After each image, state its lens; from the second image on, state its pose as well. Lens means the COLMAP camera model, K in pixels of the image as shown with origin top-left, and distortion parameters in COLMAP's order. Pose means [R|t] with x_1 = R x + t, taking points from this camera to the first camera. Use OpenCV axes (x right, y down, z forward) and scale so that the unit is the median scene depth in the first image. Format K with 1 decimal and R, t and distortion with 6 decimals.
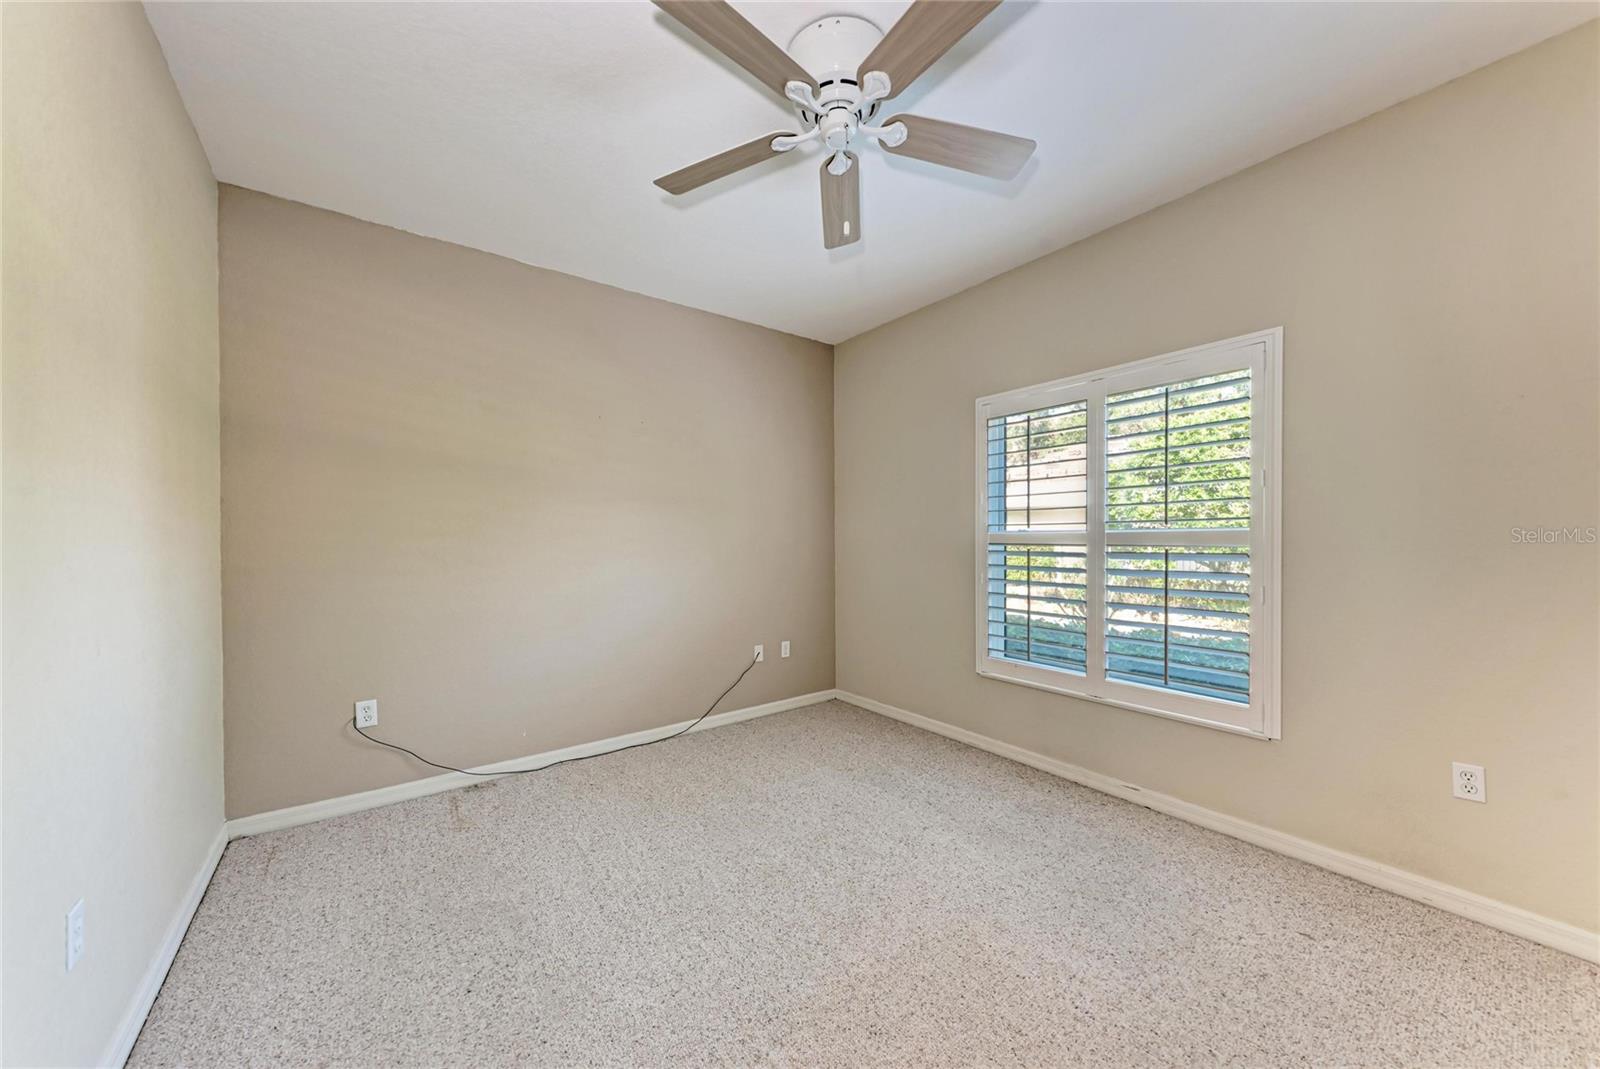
lens RADIAL K [[564.1, 0, 801.8], [0, 564.1, 543.6], [0, 0, 1]] dist [0.009447, -0.000356]
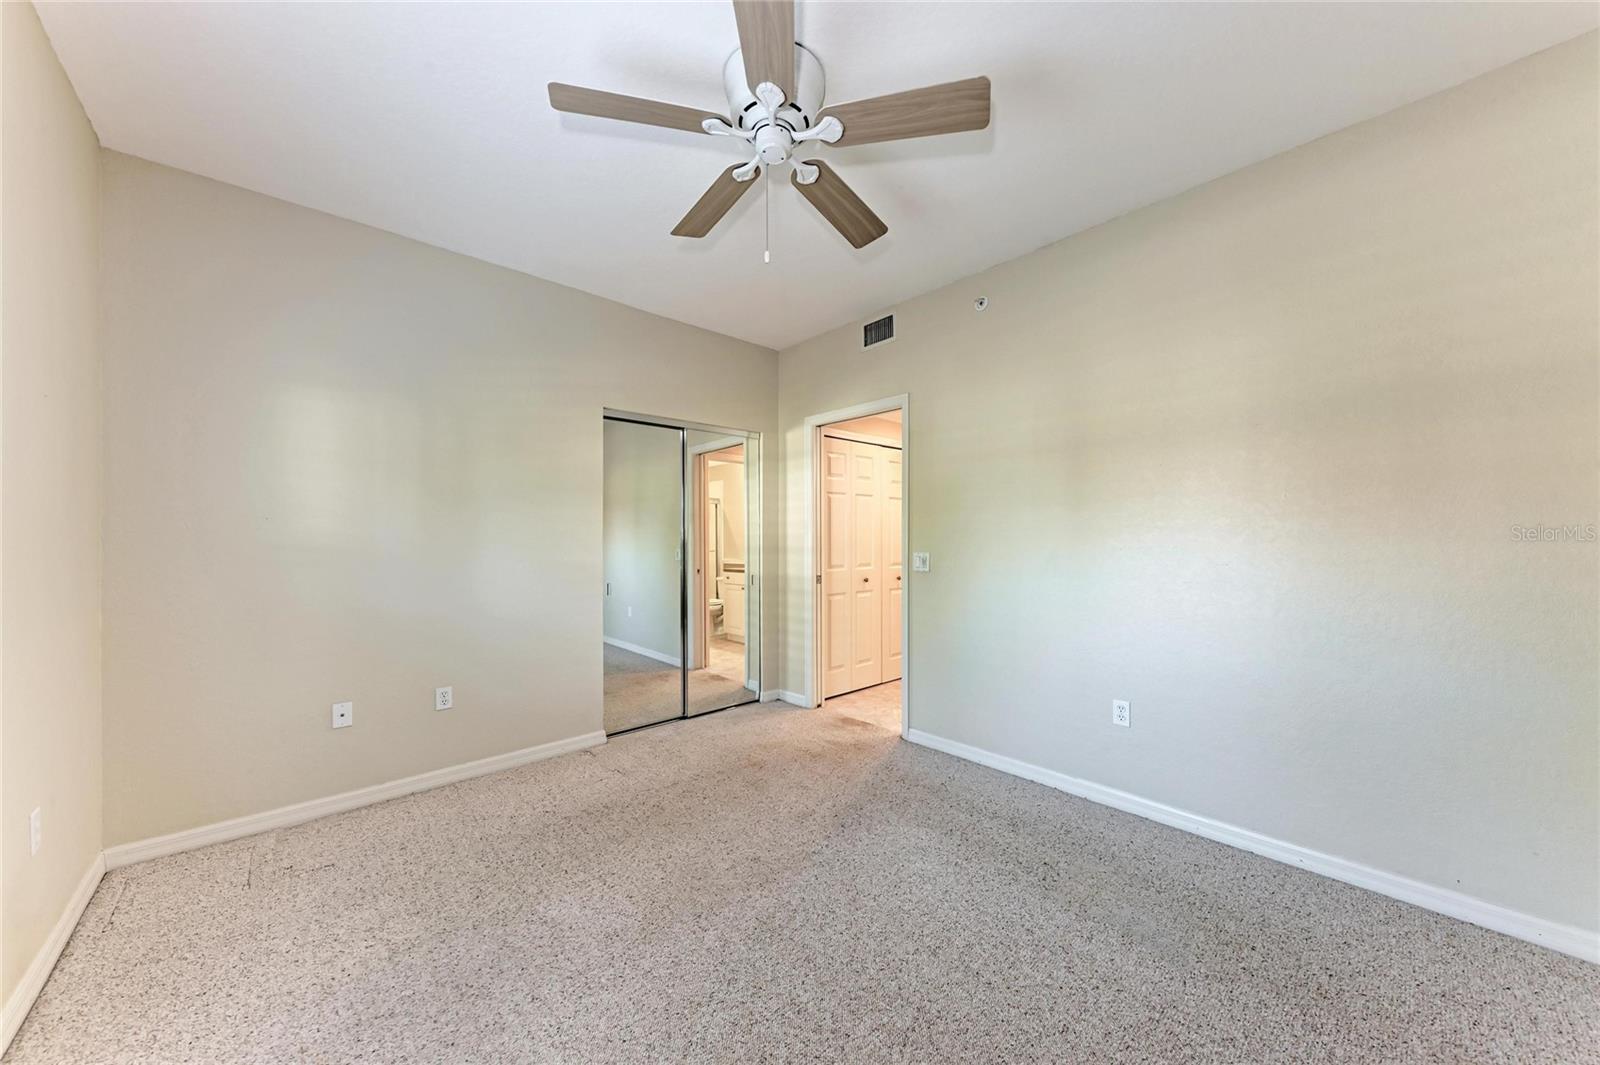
lens RADIAL K [[558.7, 0, 800.0], [0, 558.7, 532.5], [0, 0, 1]] dist [0.009581, -0.000030]
pose [[-0.997072, 0.006565, -0.076184, 0.059794], [0.006739, 0.999975, -0.002023, -0.009171], [0.076169, -0.002531, -0.997092, 1.265929]]
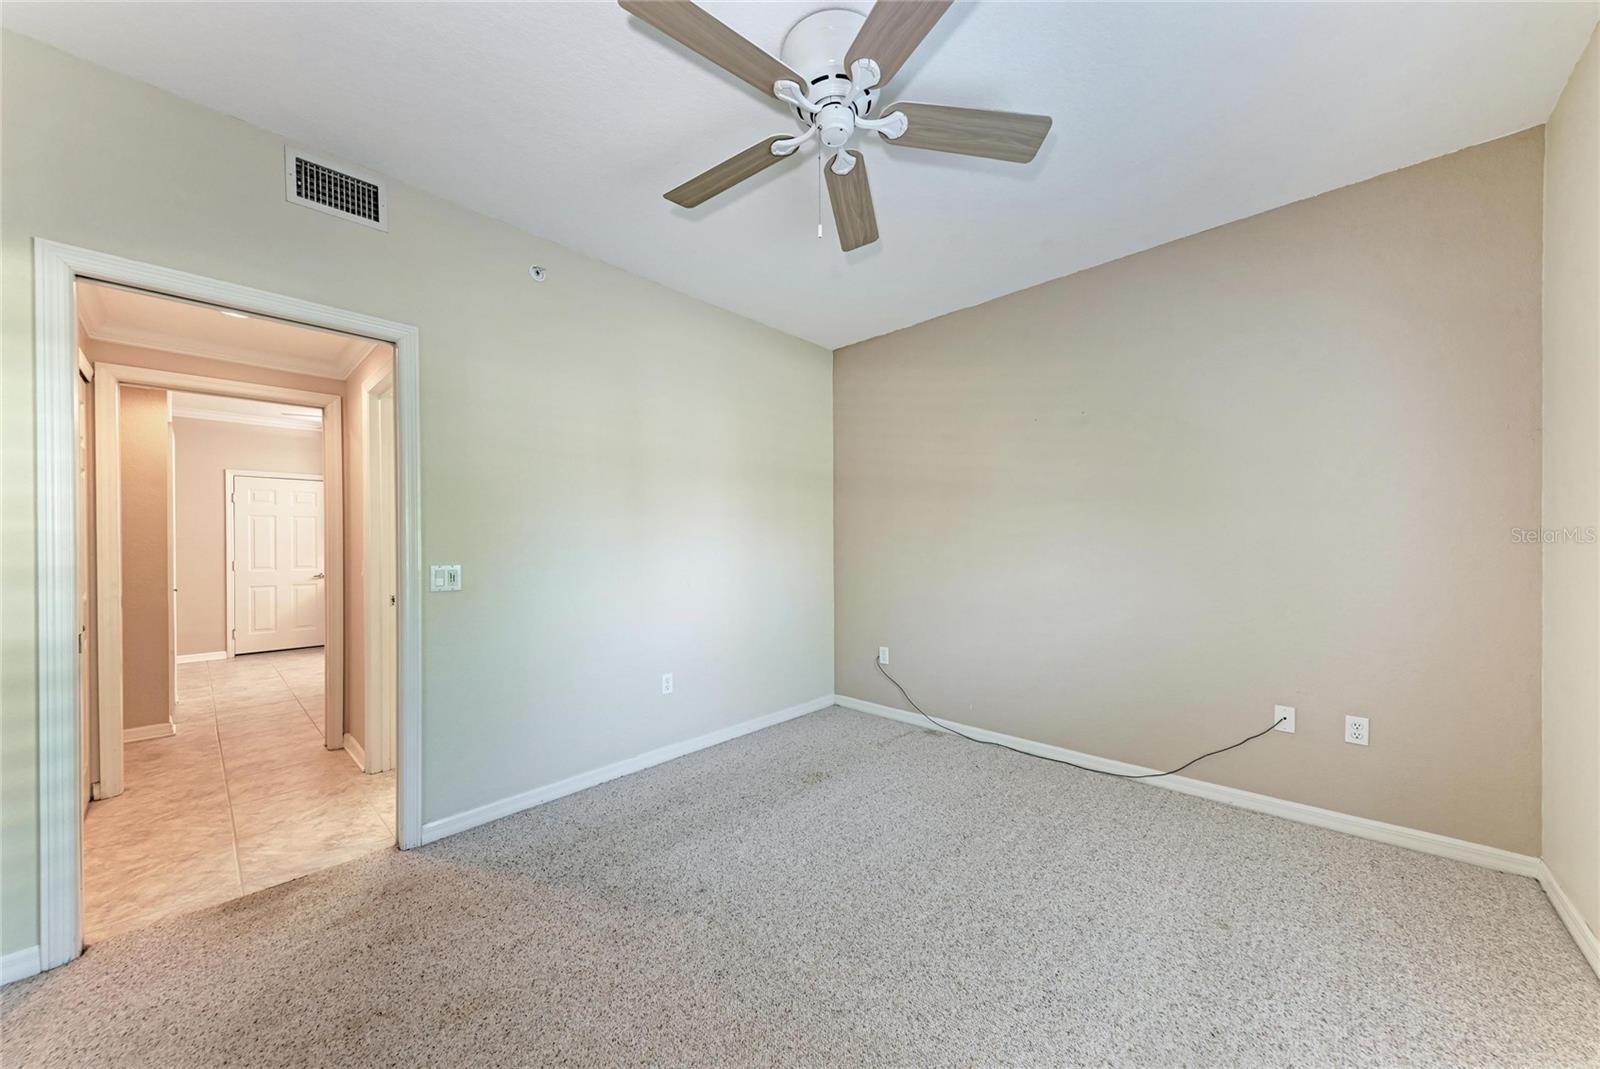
lens RADIAL K [[564.1, 0, 801.8], [0, 564.1, 543.6], [0, 0, 1]] dist [0.009447, -0.000356]
pose [[0.163730, 0.003400, -0.986499, 0.640973], [-0.004209, 0.999987, 0.002747, -0.003558], [0.986496, 0.003702, 0.163743, 0.487552]]
